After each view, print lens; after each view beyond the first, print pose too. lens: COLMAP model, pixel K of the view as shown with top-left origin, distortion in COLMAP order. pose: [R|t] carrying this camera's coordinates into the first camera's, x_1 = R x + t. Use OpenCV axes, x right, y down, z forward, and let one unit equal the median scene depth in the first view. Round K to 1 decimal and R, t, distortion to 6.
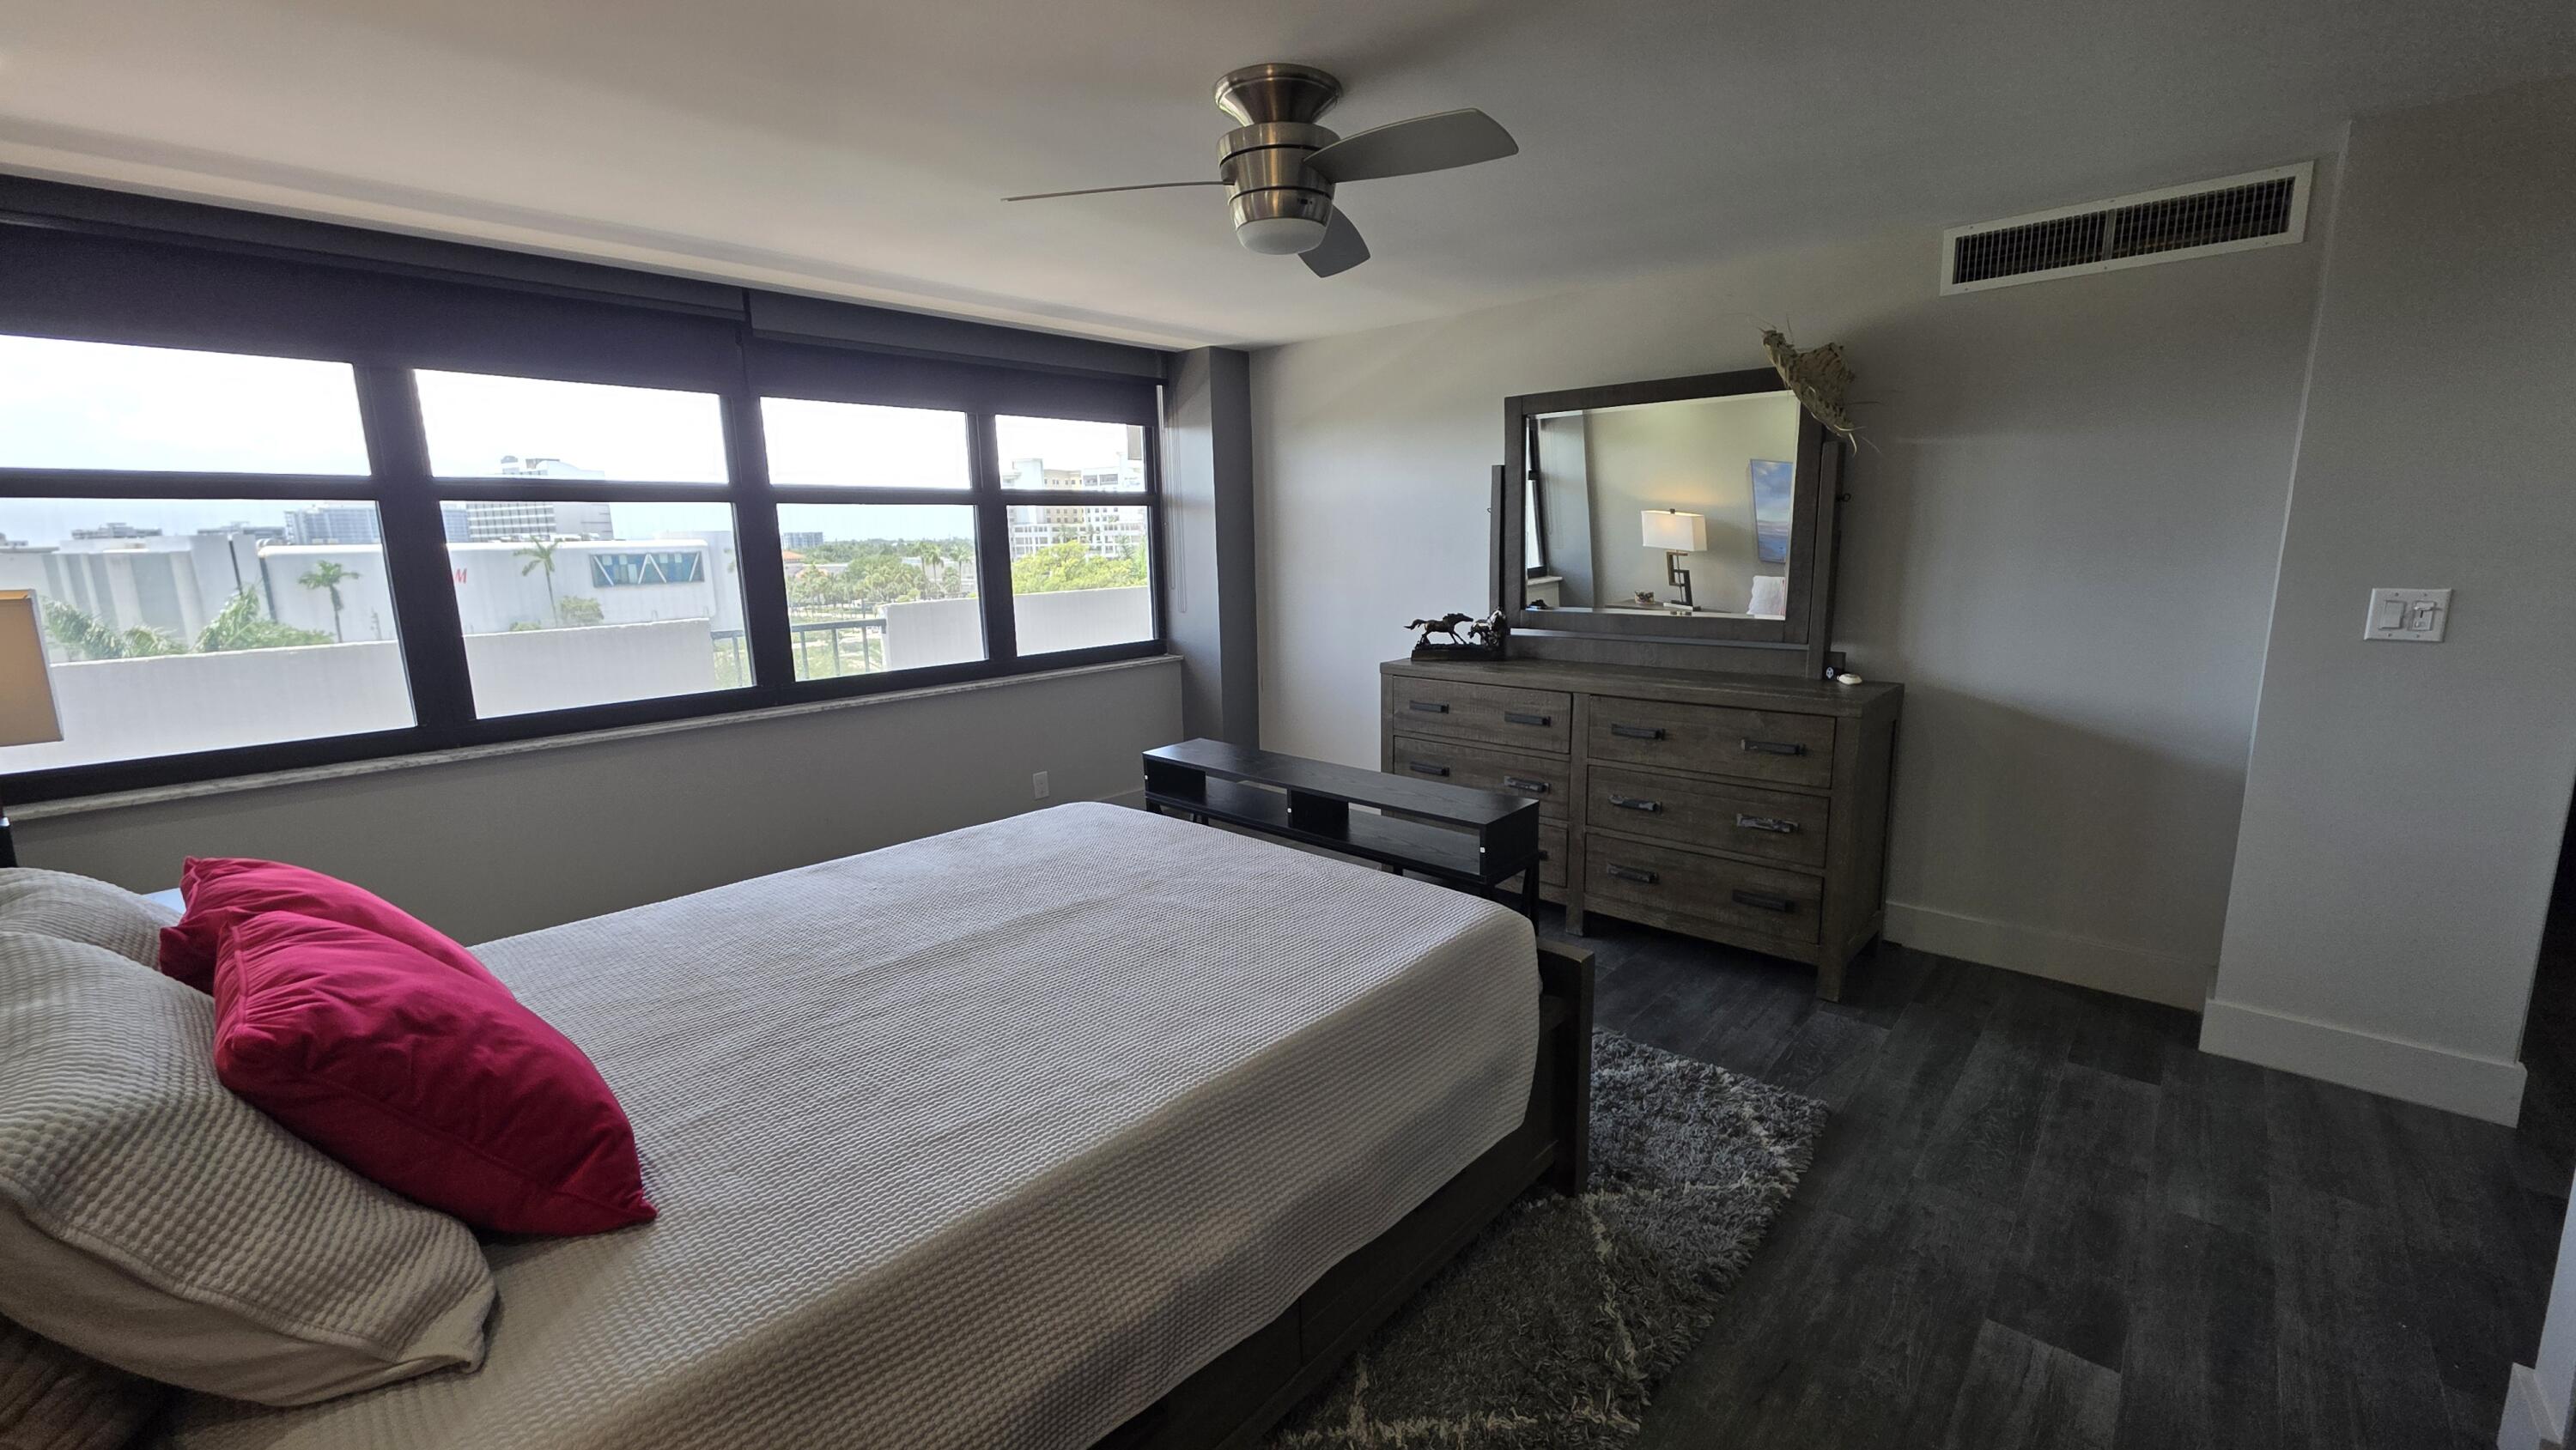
lens RADIAL K [[1020.7, 0, 1303.7], [0, 1020.7, 718.5], [0, 0, 1]] dist [-0.001524, -0.000253]
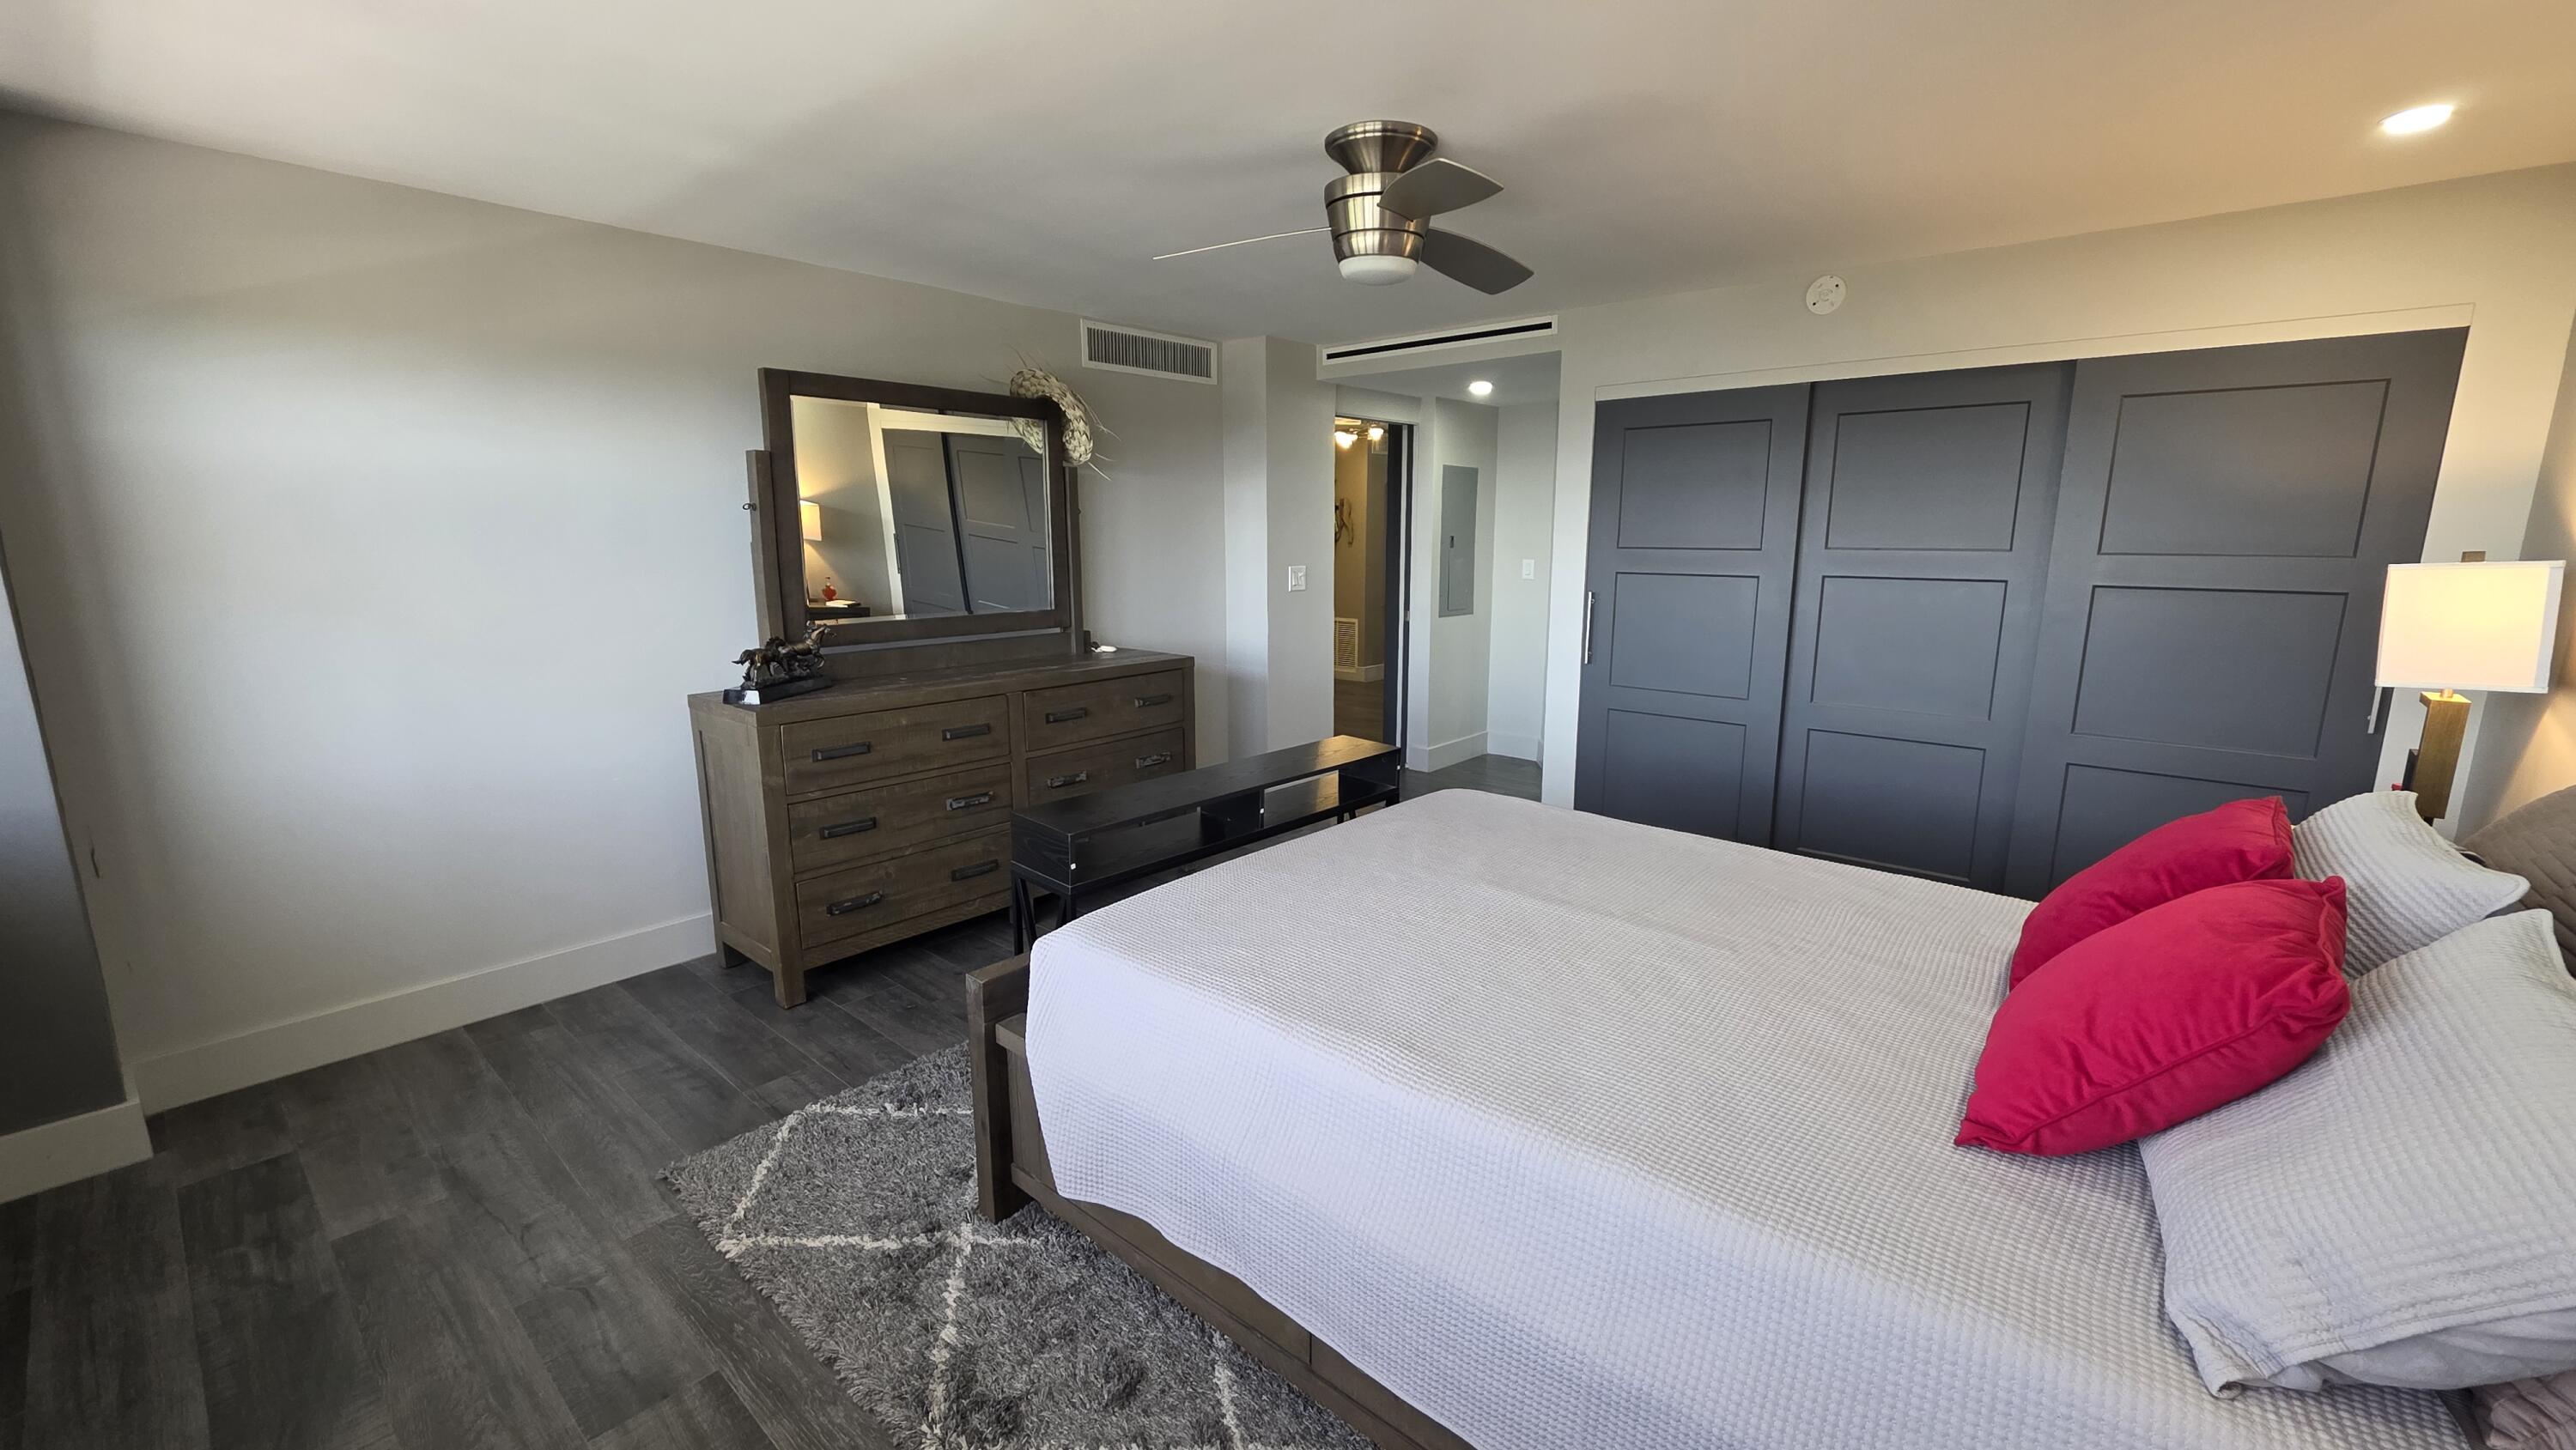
lens RADIAL K [[1020.7, 0, 1290.4], [0, 1020.7, 714.7], [0, 0, 1]] dist [-0.001524, -0.000253]
pose [[-0.017998, -0.166296, 0.985912, -0.753164], [0.171591, 0.970928, 0.166901, -0.127708], [-0.985004, 0.172177, 0.011061, 0.722347]]
